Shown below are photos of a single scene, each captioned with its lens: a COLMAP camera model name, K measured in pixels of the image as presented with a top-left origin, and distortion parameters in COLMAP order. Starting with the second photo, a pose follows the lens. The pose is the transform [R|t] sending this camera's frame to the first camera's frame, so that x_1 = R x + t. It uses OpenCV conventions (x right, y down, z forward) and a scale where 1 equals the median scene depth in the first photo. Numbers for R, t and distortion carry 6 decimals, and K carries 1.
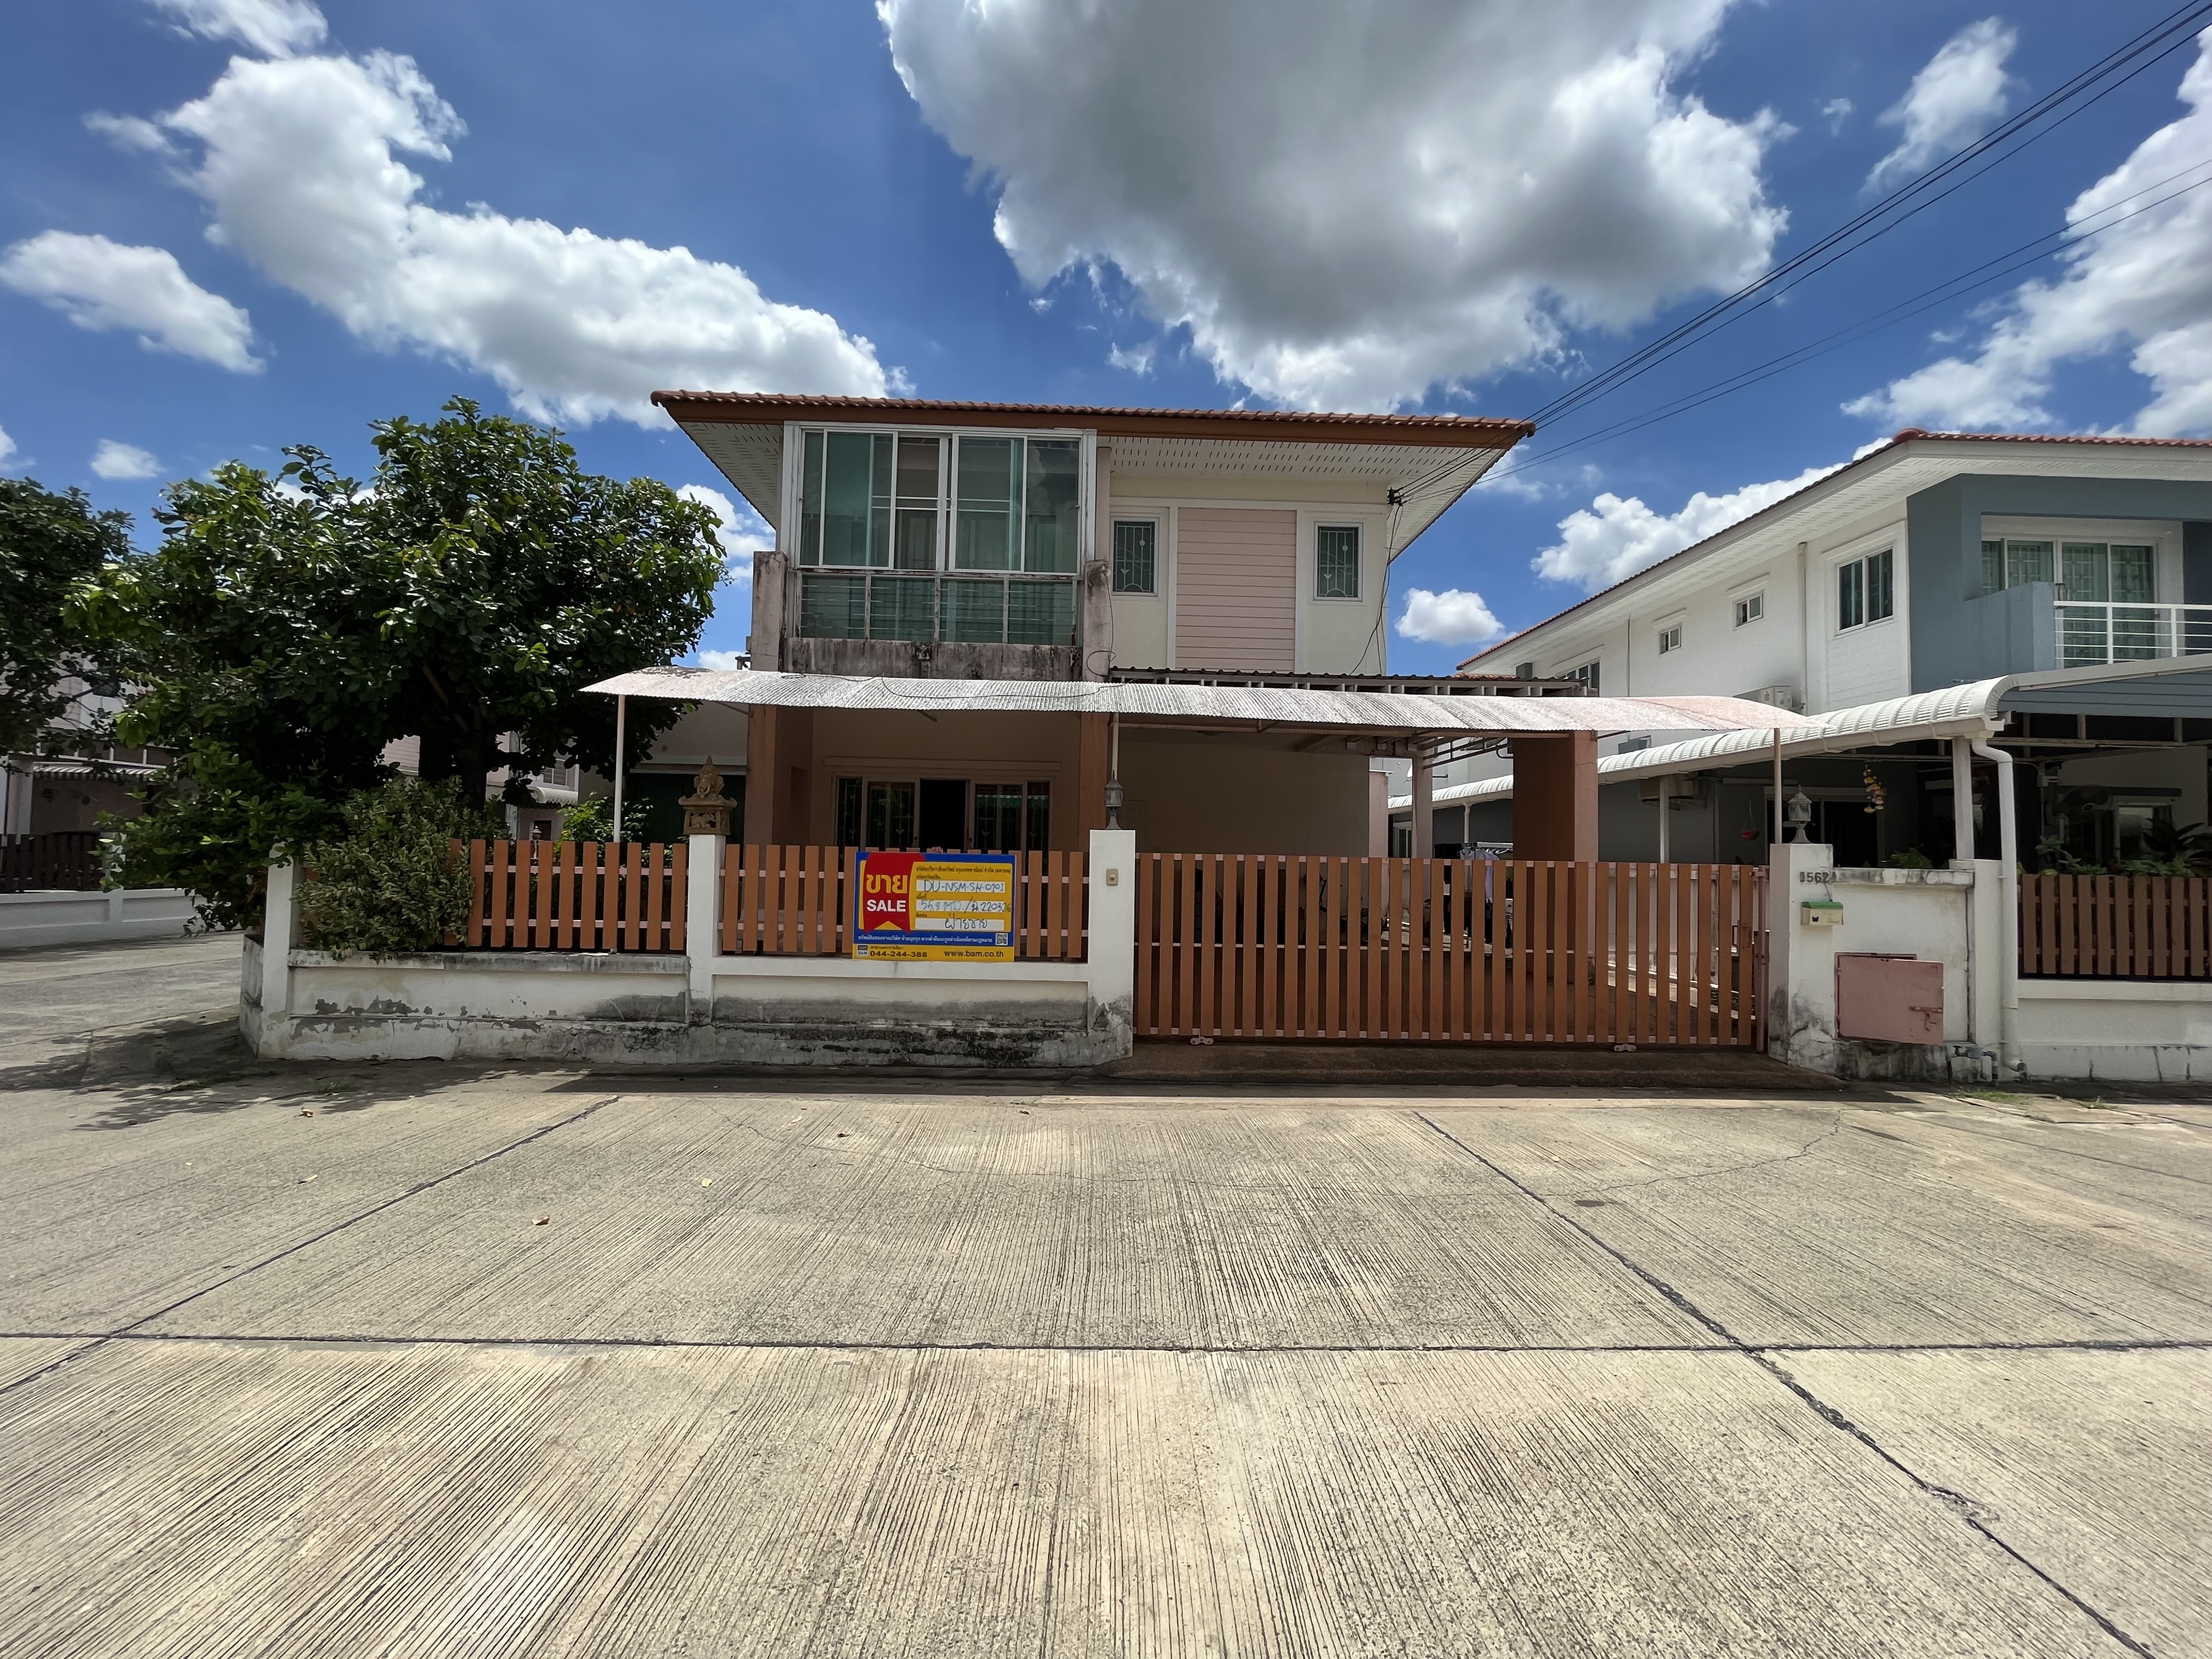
lens RADIAL K [[894.2, 0, 1102.3], [0, 894.2, 826.7], [0, 0, 1]] dist [-0.001859, -0.000074]
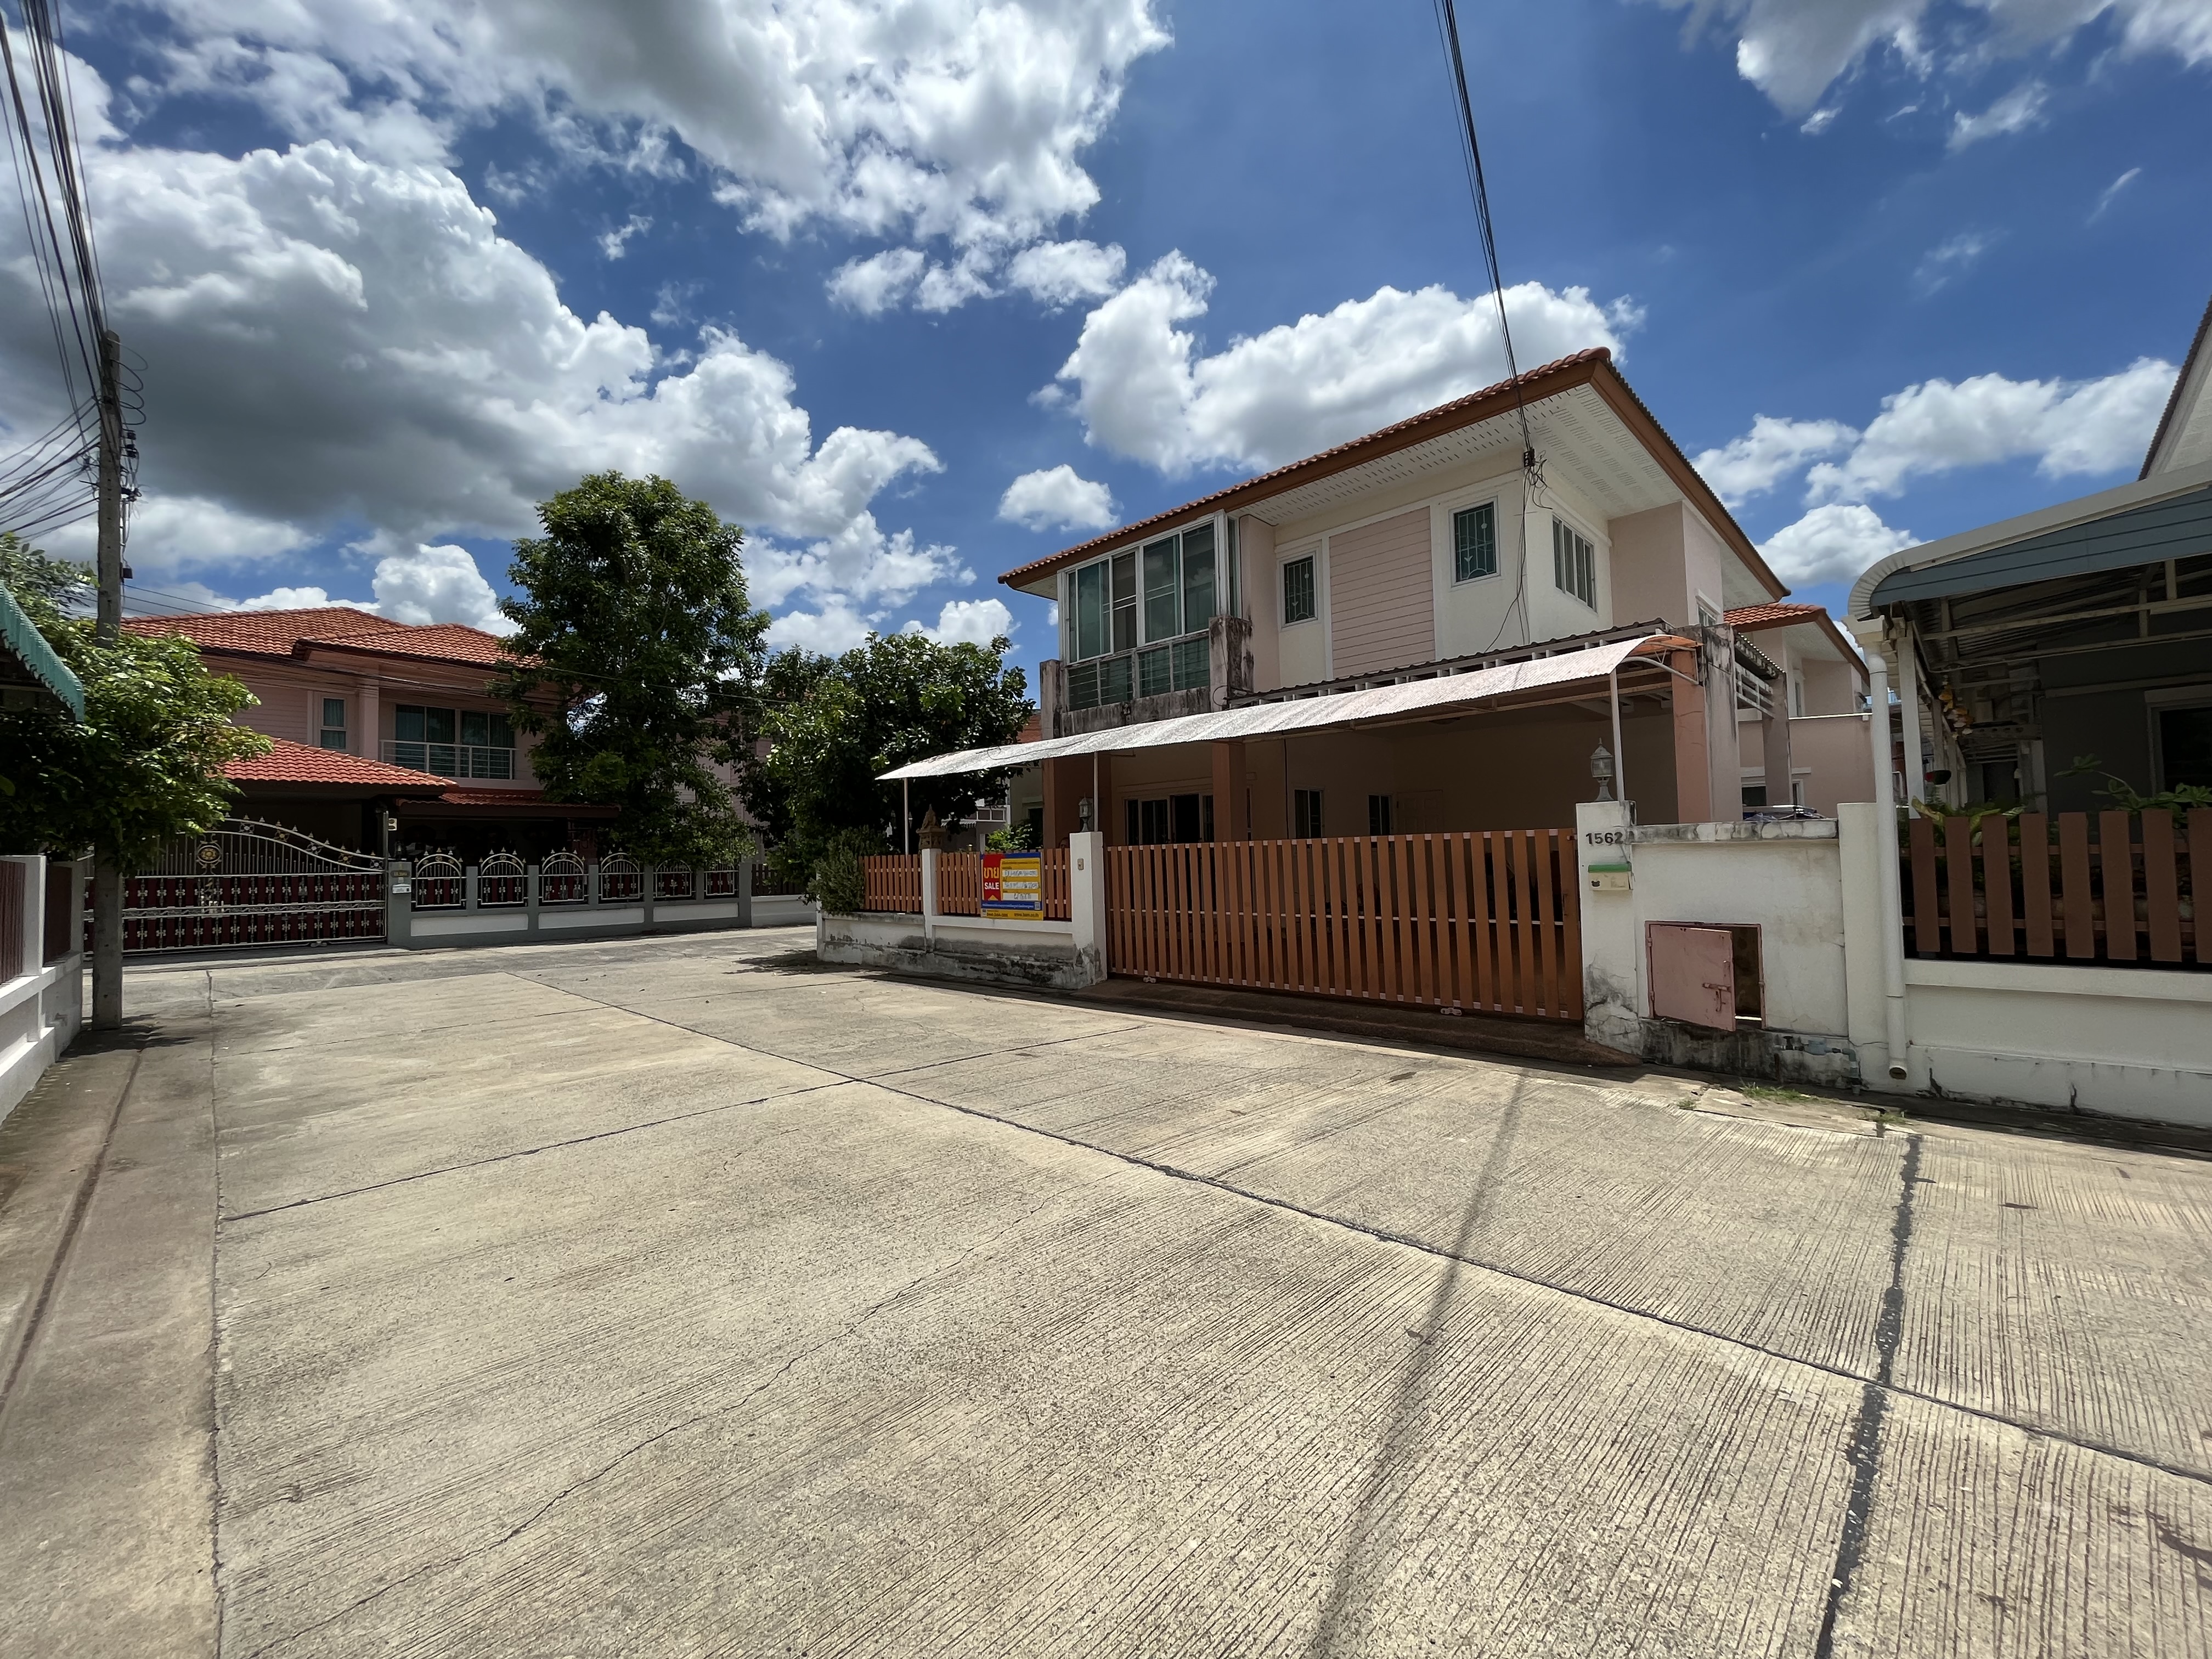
lens RADIAL K [[894.2, 0, 1102.3], [0, 894.2, 826.7], [0, 0, 1]] dist [-0.001859, -0.000074]
pose [[0.689702, -0.064481, -0.721217, 1.106161], [0.063683, 0.997569, -0.028288, 0.038253], [0.721288, -0.026419, 0.692131, -0.005612]]
